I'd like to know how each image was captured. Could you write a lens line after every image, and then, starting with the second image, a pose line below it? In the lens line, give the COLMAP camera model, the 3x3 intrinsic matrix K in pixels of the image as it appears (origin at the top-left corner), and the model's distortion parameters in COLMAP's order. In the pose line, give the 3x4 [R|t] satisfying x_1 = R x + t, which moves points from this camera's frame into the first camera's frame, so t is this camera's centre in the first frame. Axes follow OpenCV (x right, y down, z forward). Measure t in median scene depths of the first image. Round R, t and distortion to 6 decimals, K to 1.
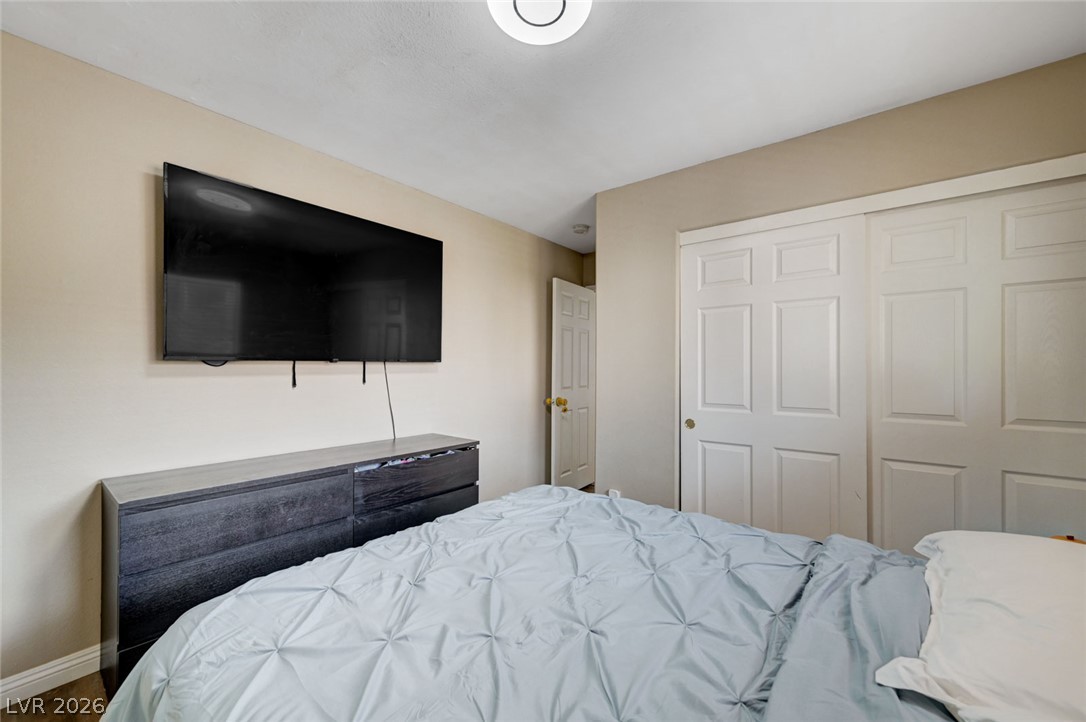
lens RADIAL K [[431.1, 0, 548.0], [0, 431.1, 371.8], [0, 0, 1]] dist [0.000699, -0.000038]
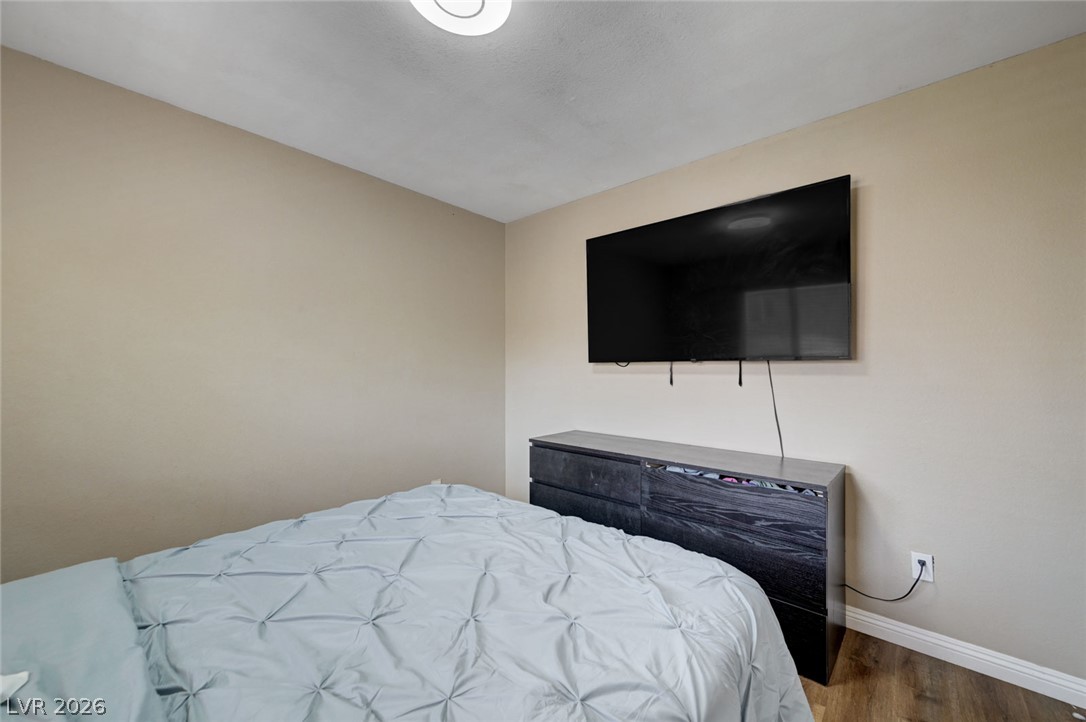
lens RADIAL K [[431.1, 0, 548.0], [0, 431.1, 371.8], [0, 0, 1]] dist [0.000699, -0.000038]
pose [[-0.052720, 0.011635, -0.998542, 0.559286], [-0.008776, 0.999888, 0.012114, -0.009637], [0.998571, 0.009402, -0.052612, 0.735121]]
